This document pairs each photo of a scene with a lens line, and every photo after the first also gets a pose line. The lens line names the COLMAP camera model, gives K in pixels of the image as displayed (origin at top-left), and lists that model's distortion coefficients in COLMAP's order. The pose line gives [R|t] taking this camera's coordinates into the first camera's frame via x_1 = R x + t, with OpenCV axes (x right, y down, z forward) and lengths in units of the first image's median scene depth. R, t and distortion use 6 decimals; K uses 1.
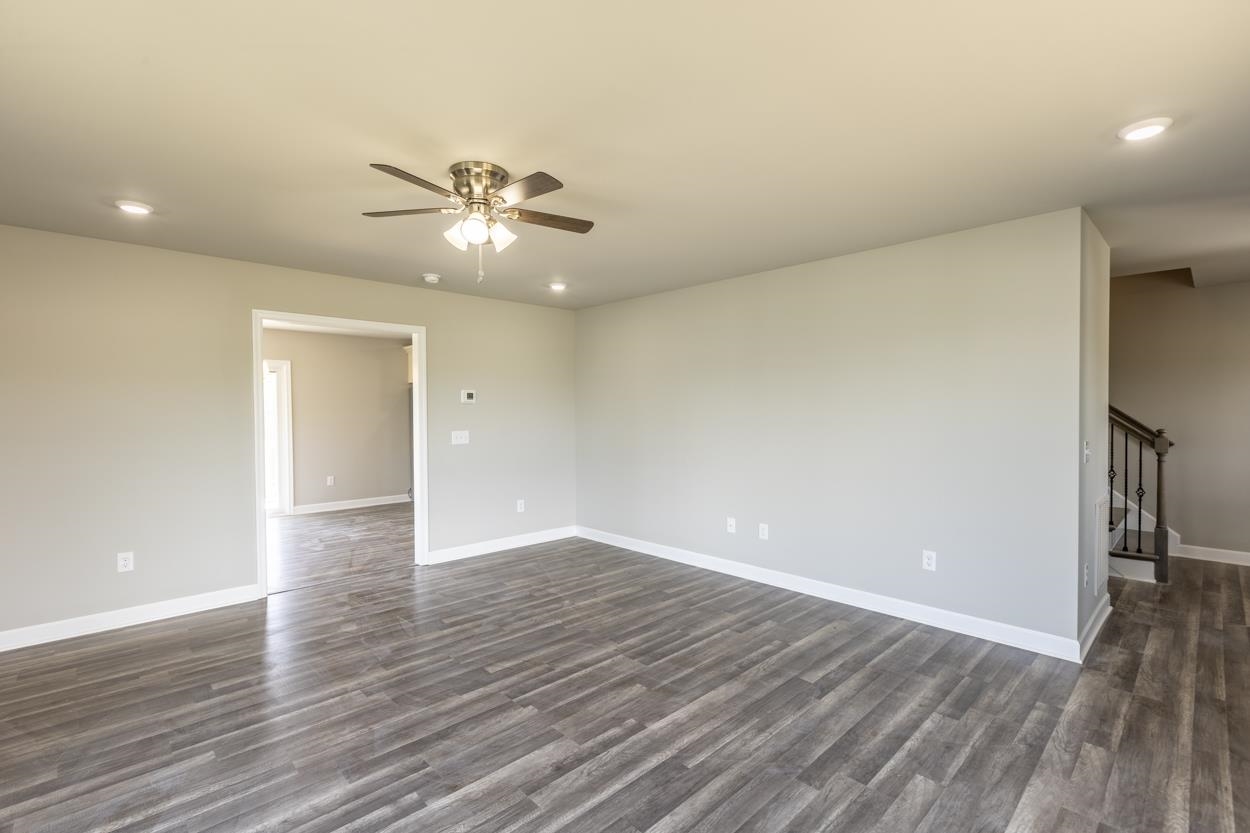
lens RADIAL K [[559.5, 0, 625.6], [0, 559.5, 419.1], [0, 0, 1]] dist [0.002142, -0.000228]
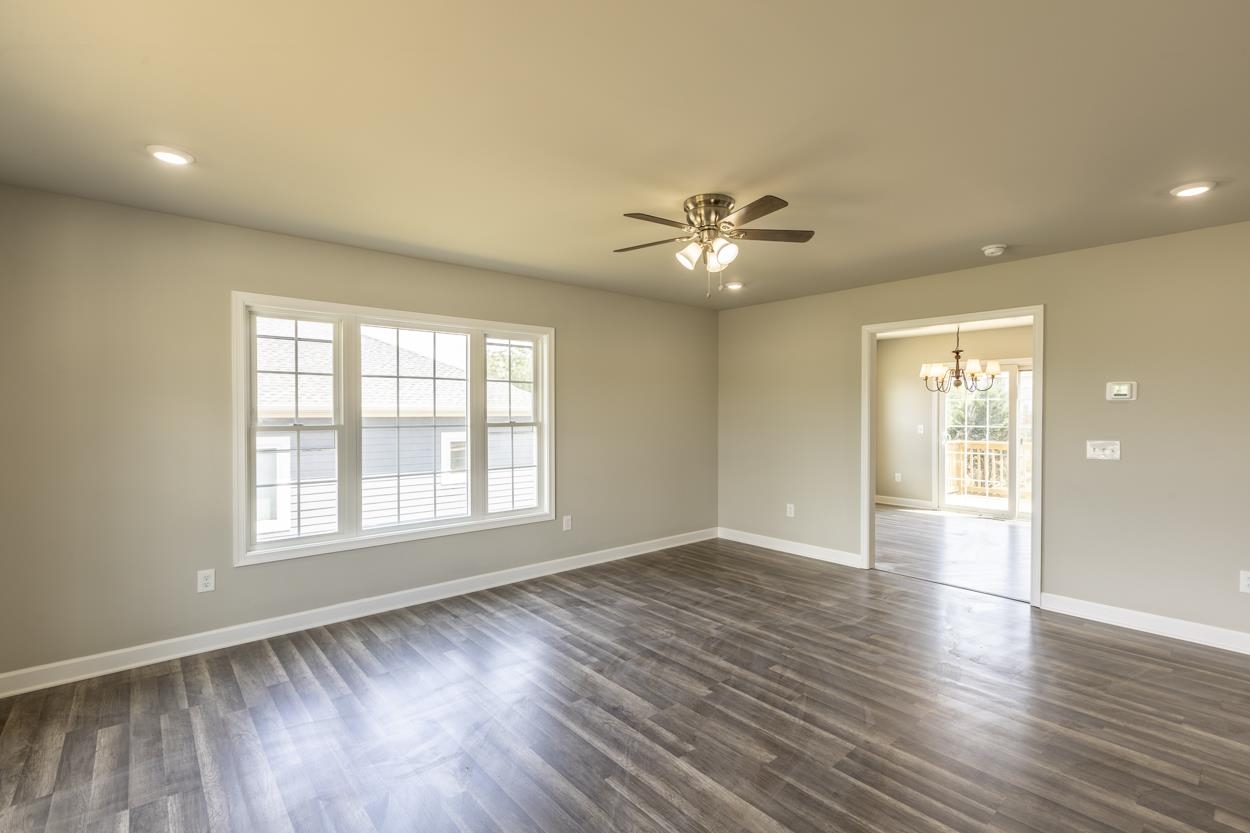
lens RADIAL K [[559.5, 0, 625.6], [0, 559.5, 419.1], [0, 0, 1]] dist [0.002142, -0.000228]
pose [[-0.046460, 0.019595, -0.998728, 0.836655], [-0.017548, 0.999637, 0.020430, -0.016992], [0.998766, 0.018475, -0.046099, 0.836978]]
